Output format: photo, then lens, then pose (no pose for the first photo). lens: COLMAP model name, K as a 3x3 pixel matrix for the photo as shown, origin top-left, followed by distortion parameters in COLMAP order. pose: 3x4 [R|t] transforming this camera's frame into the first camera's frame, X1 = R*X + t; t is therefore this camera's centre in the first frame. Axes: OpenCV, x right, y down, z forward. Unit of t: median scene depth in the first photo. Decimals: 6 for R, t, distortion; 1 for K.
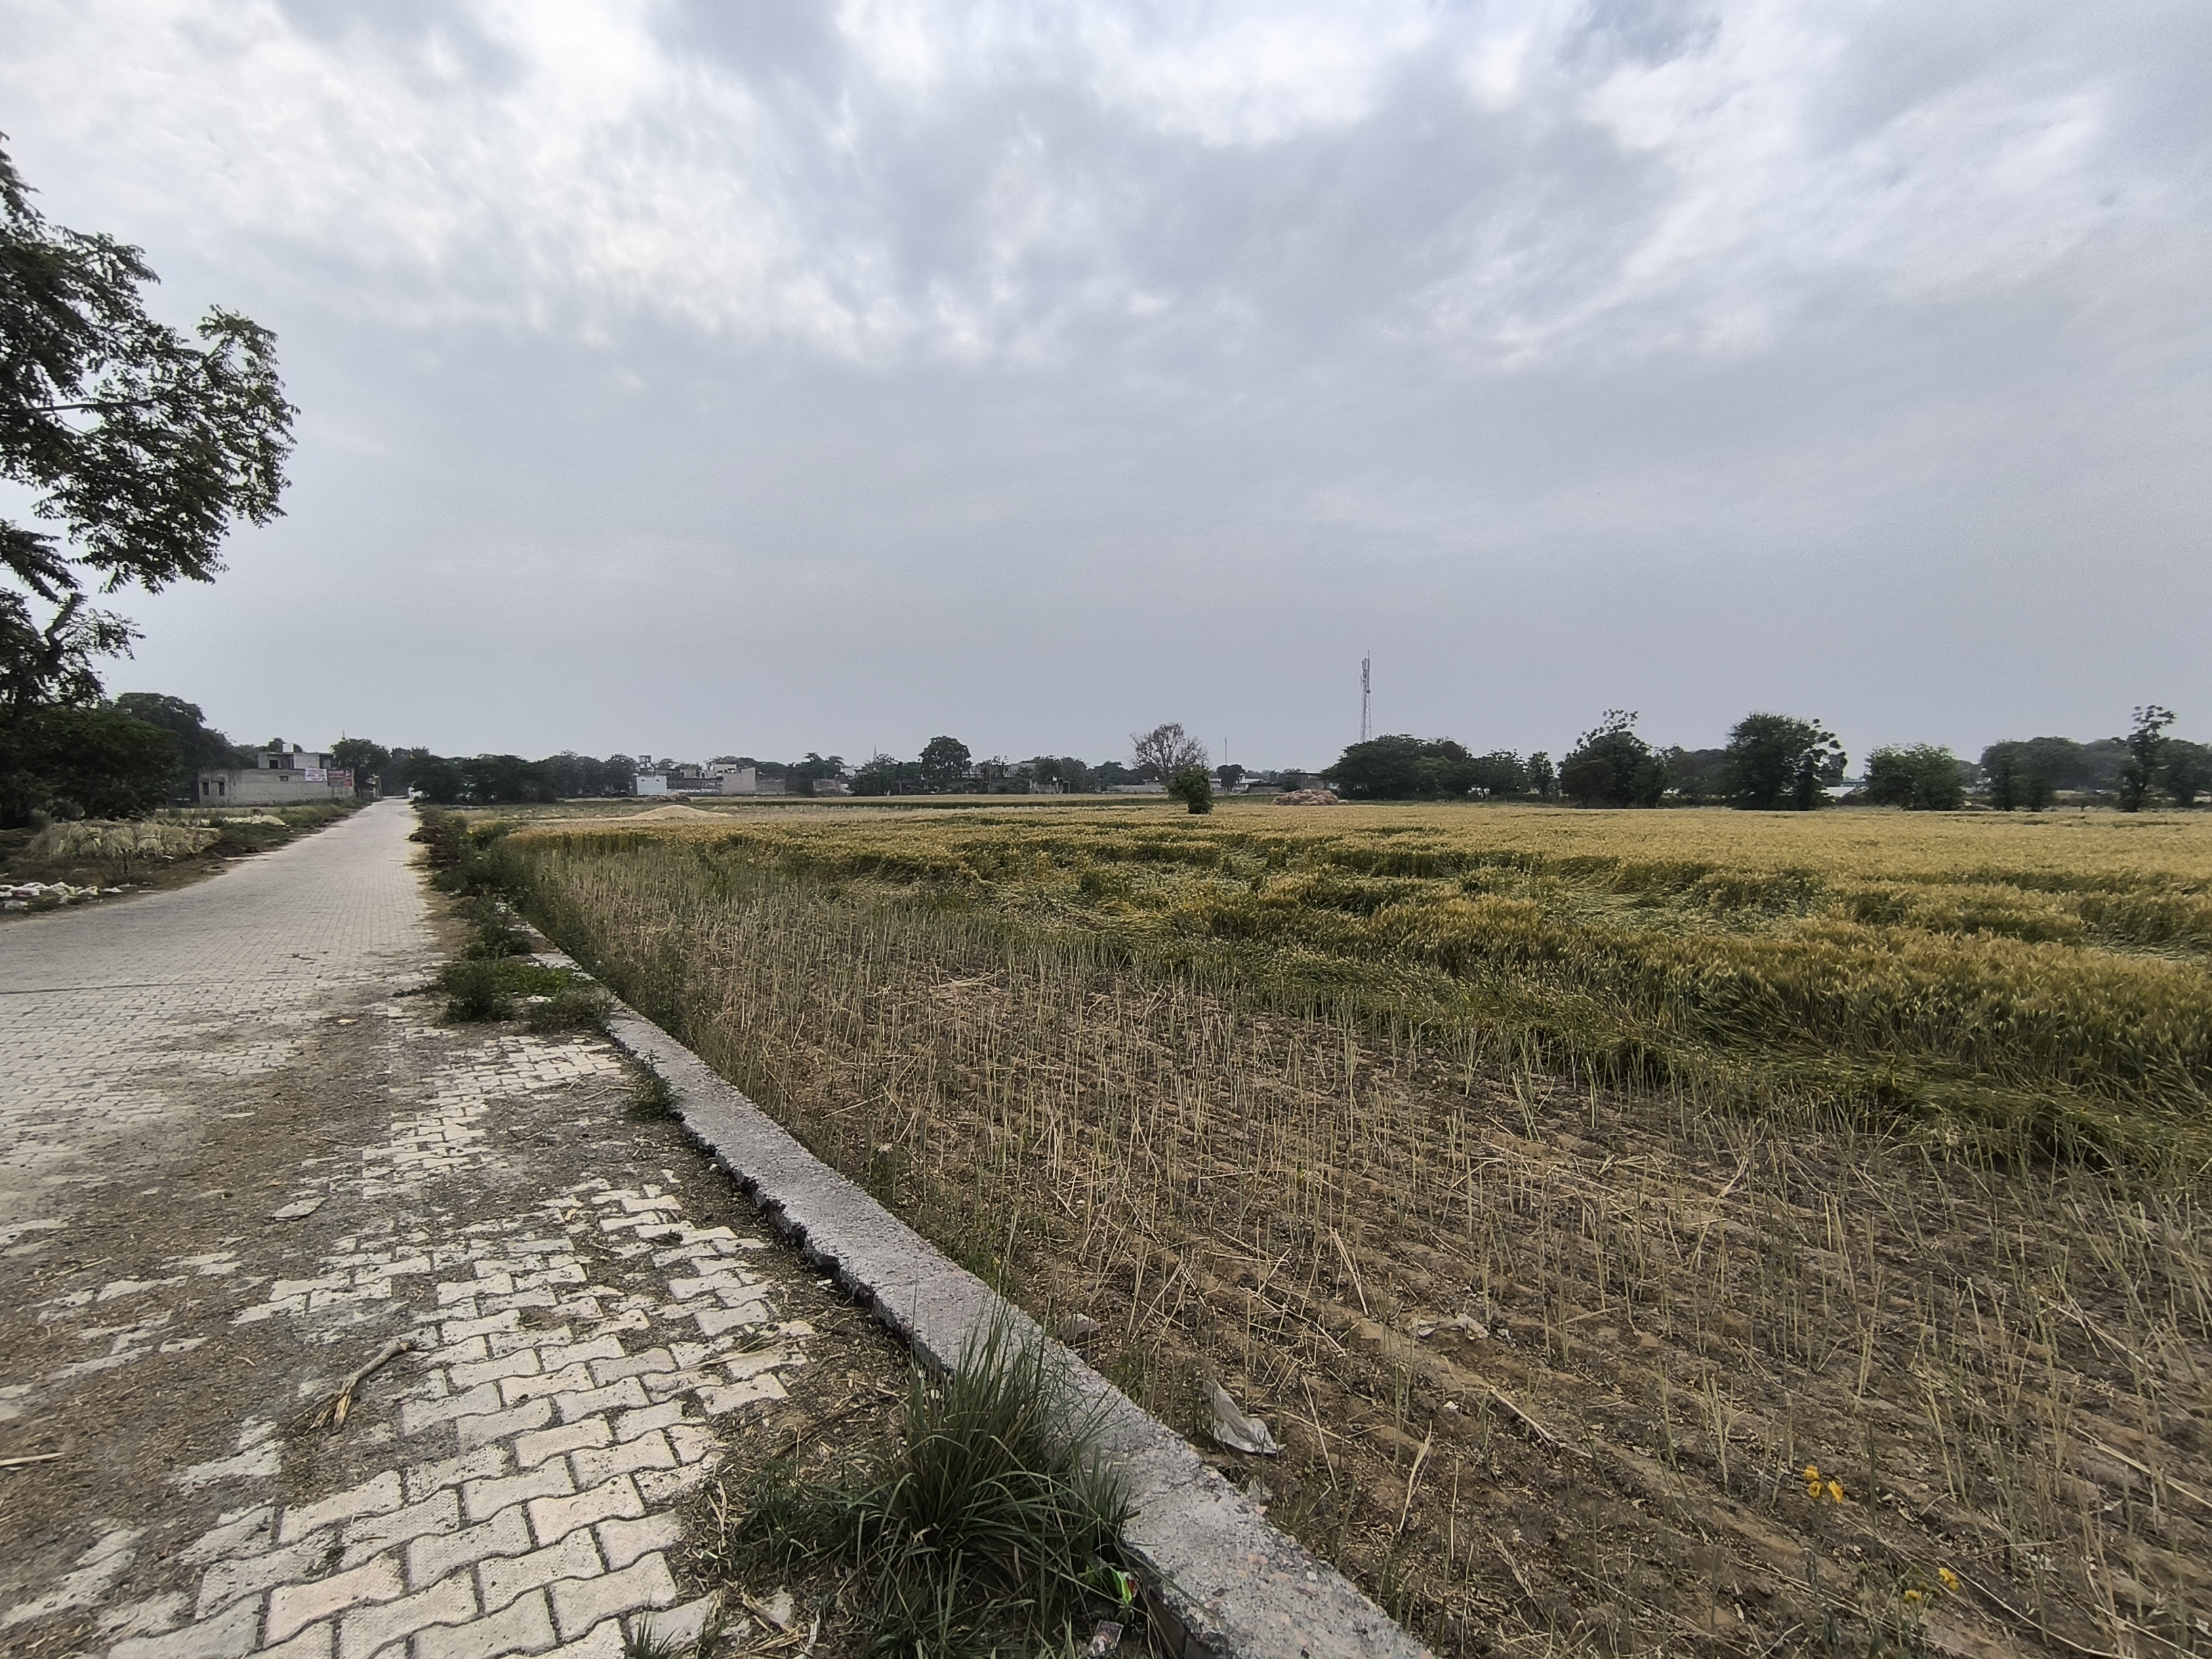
lens RADIAL K [[1004.2, 0, 1099.3], [0, 1004.2, 834.2], [0, 0, 1]] dist [-0.027123, 0.015323]
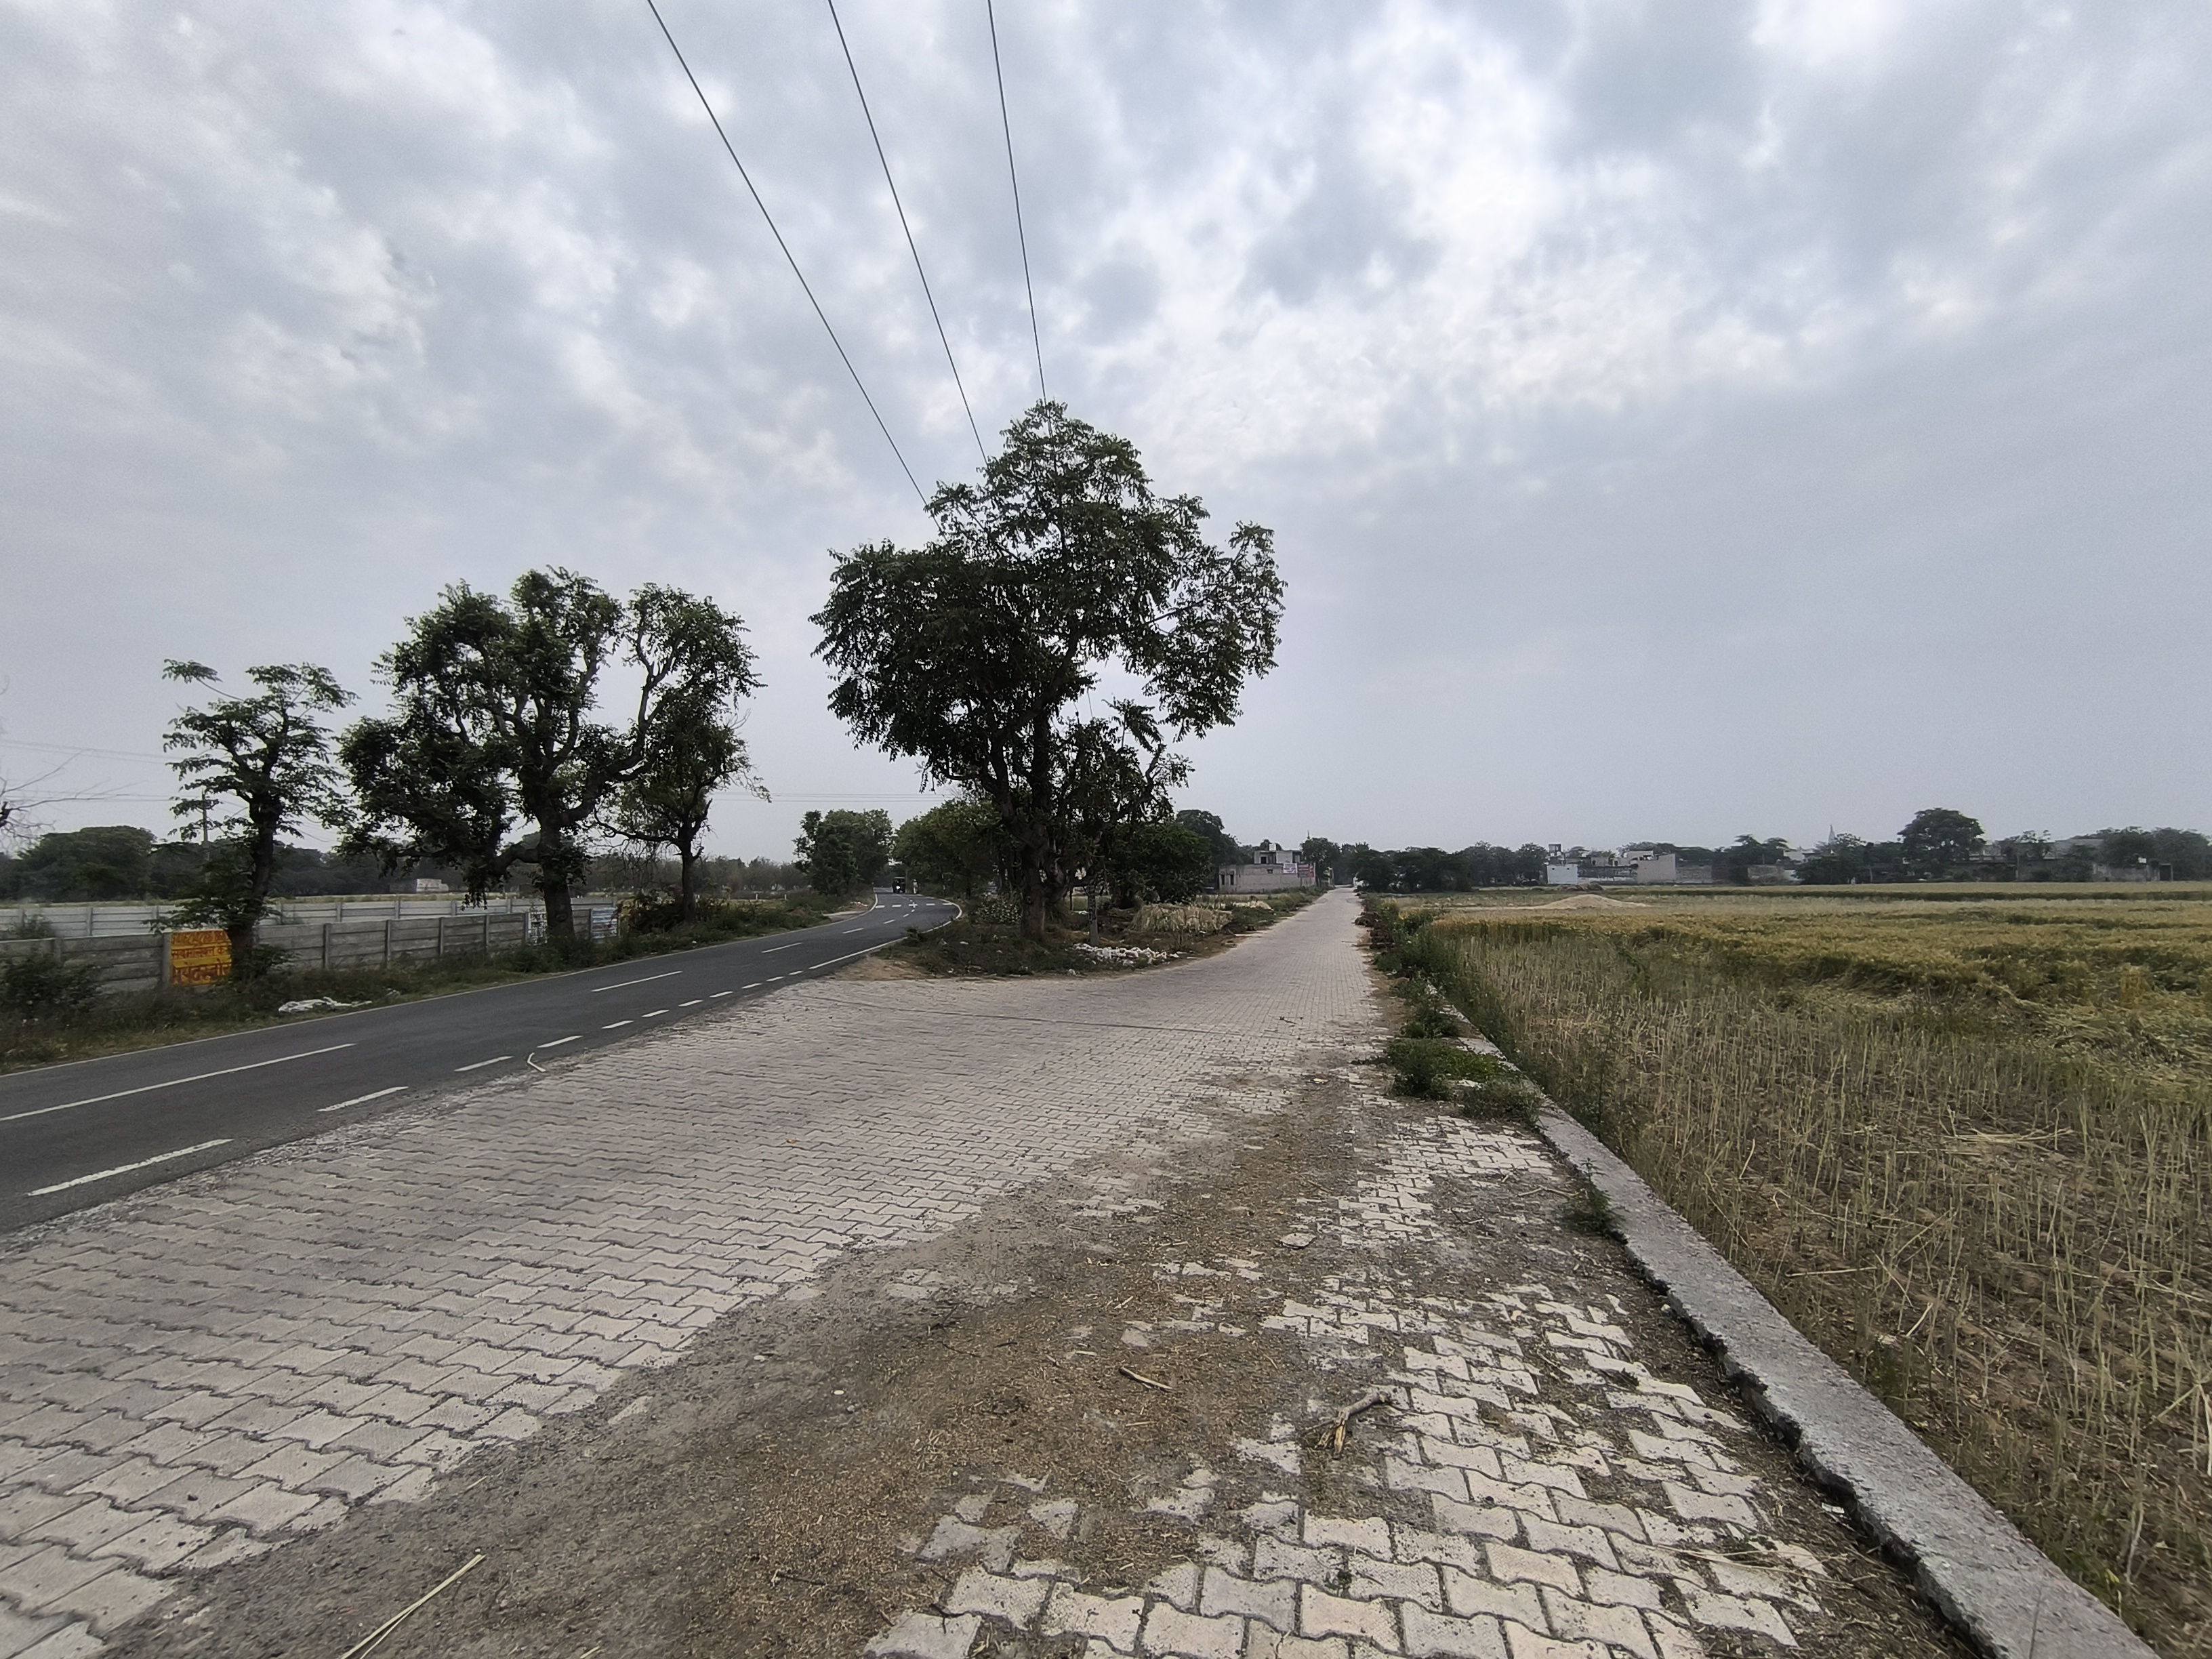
lens RADIAL K [[1004.2, 0, 1099.2], [0, 1004.2, 839.9], [0, 0, 1]] dist [-0.027123, 0.015323]
pose [[0.656730, -0.034494, -0.753337, -0.008392], [-0.028034, 0.997146, -0.070096, -0.002610], [0.753605, 0.067153, 0.653888, -0.000047]]
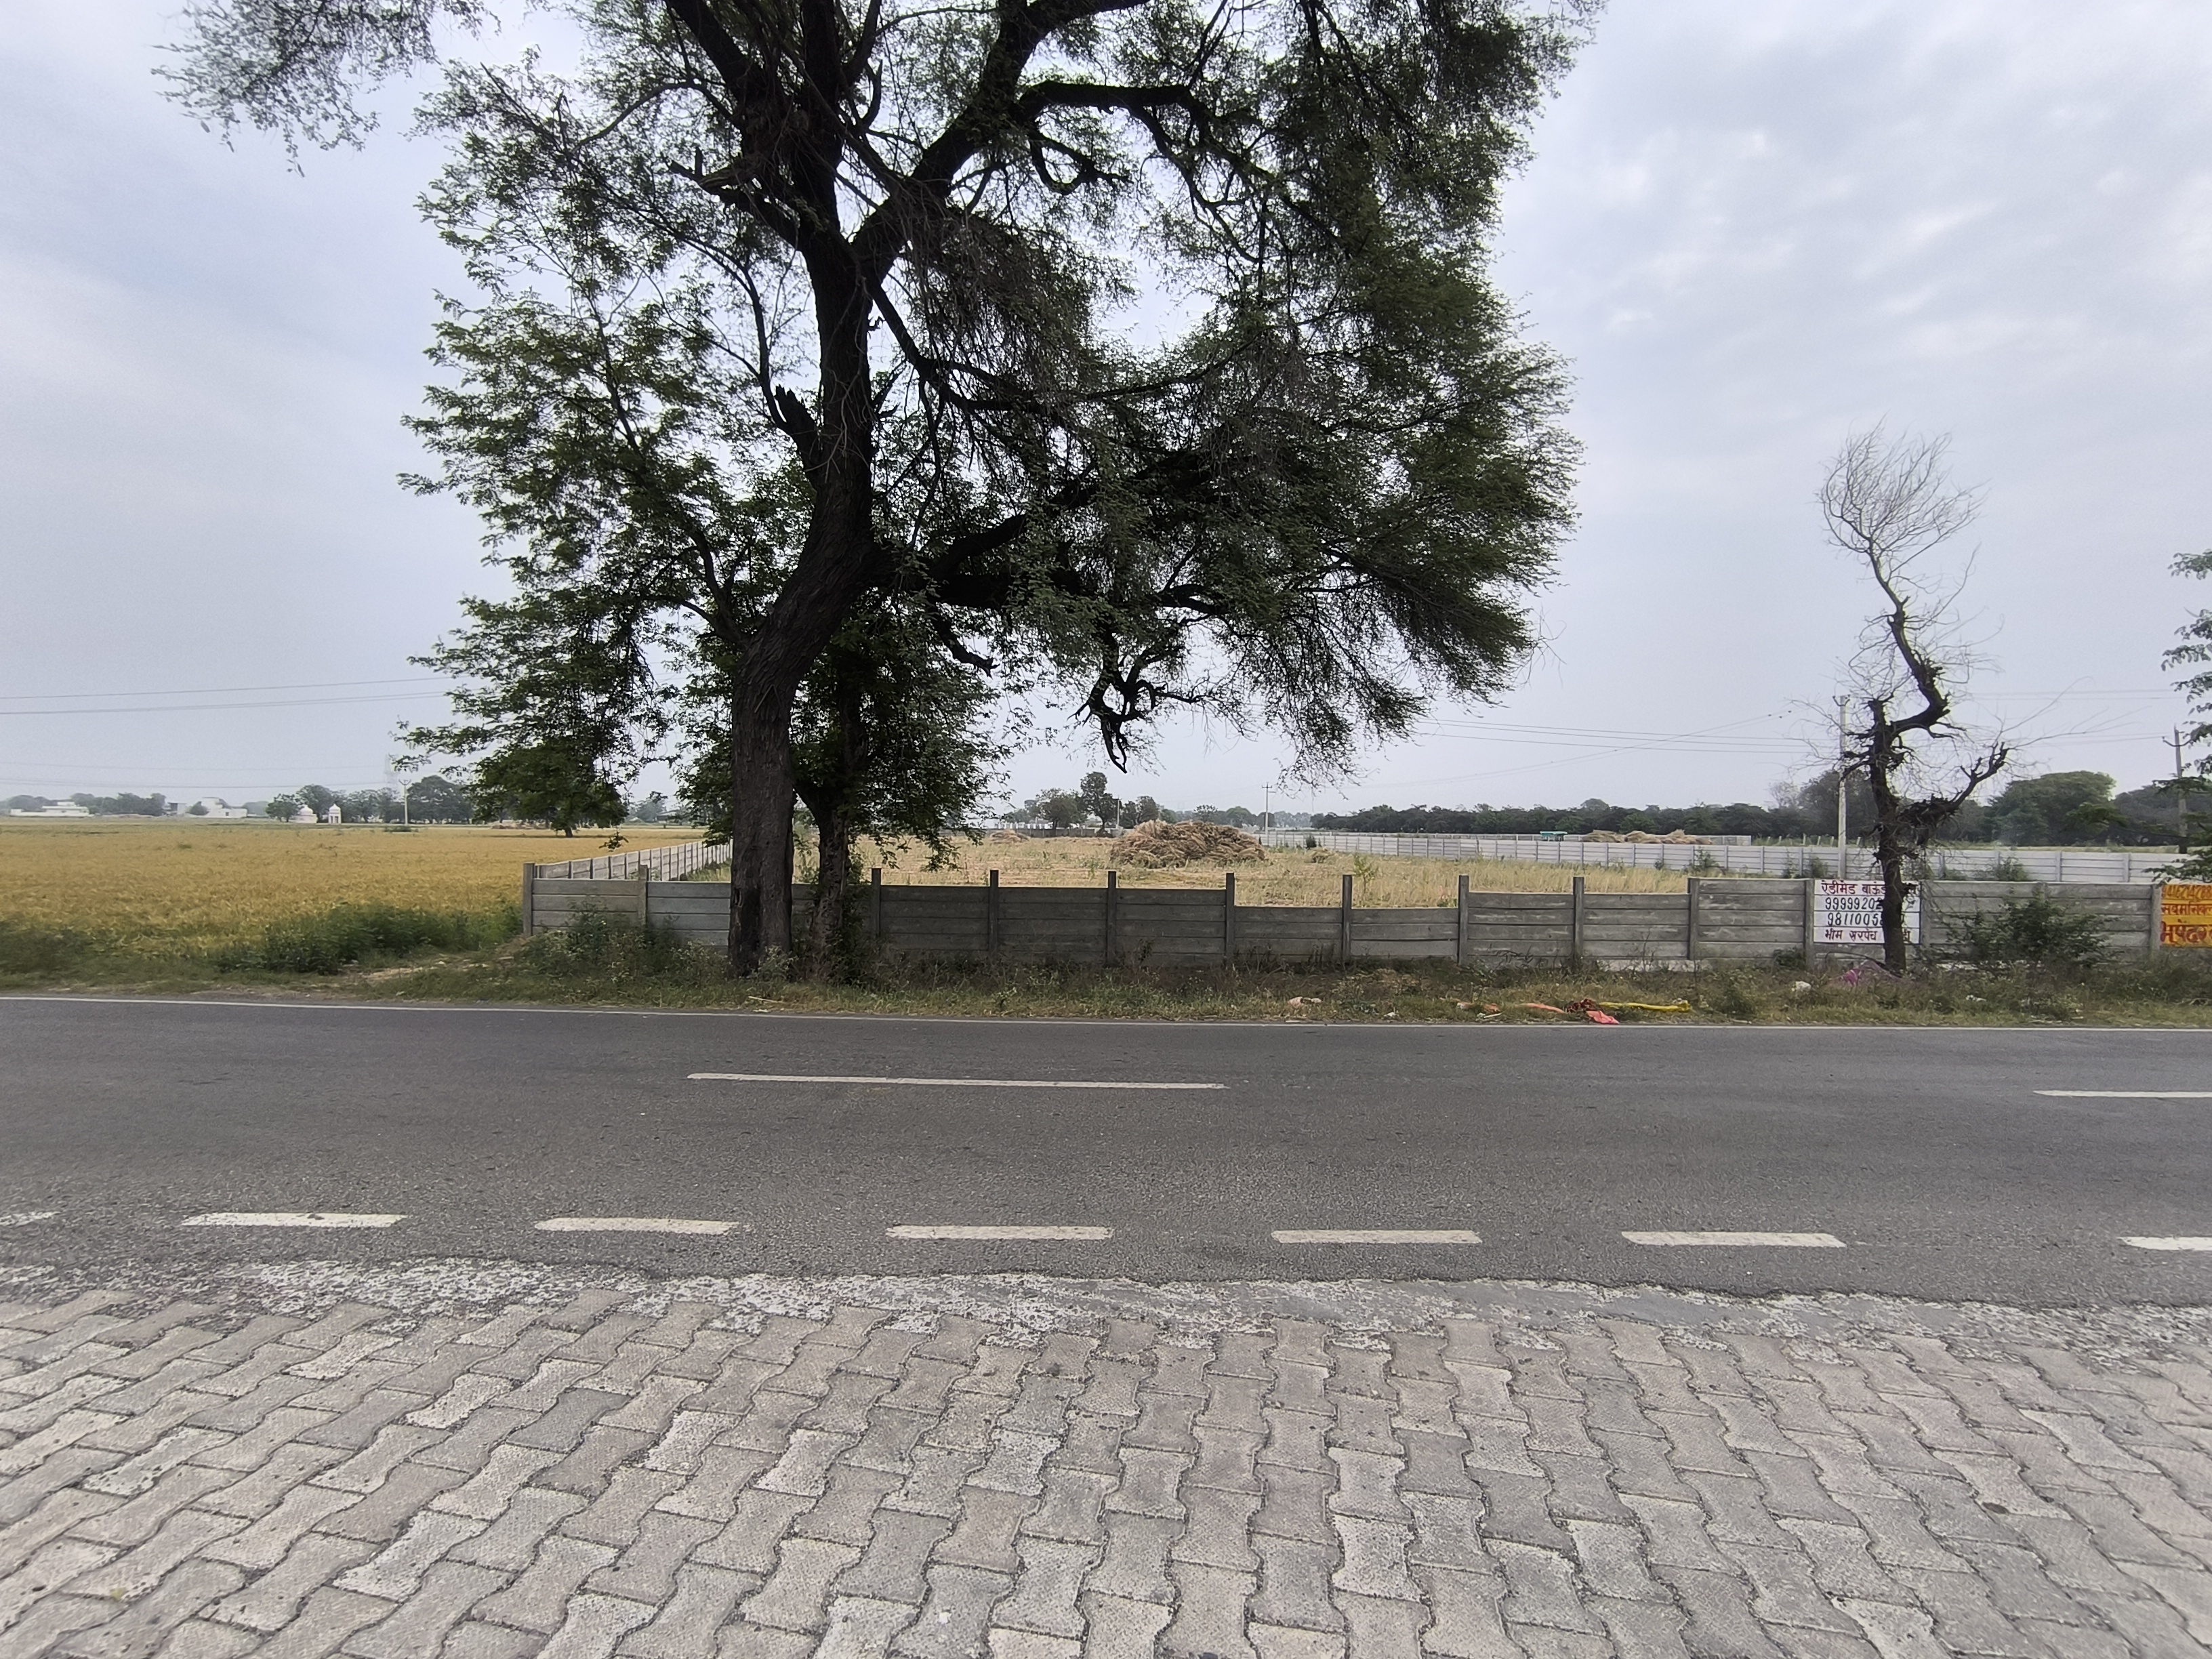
lens RADIAL K [[1004.2, 0, 1100.5], [0, 1004.2, 834.2], [0, 0, 1]] dist [-0.027123, 0.015323]
pose [[-0.742699, 0.000983, -0.669625, -0.120825], [-0.038782, 0.998257, 0.044480, 0.001247], [0.668501, 0.059005, -0.741366, -0.029905]]
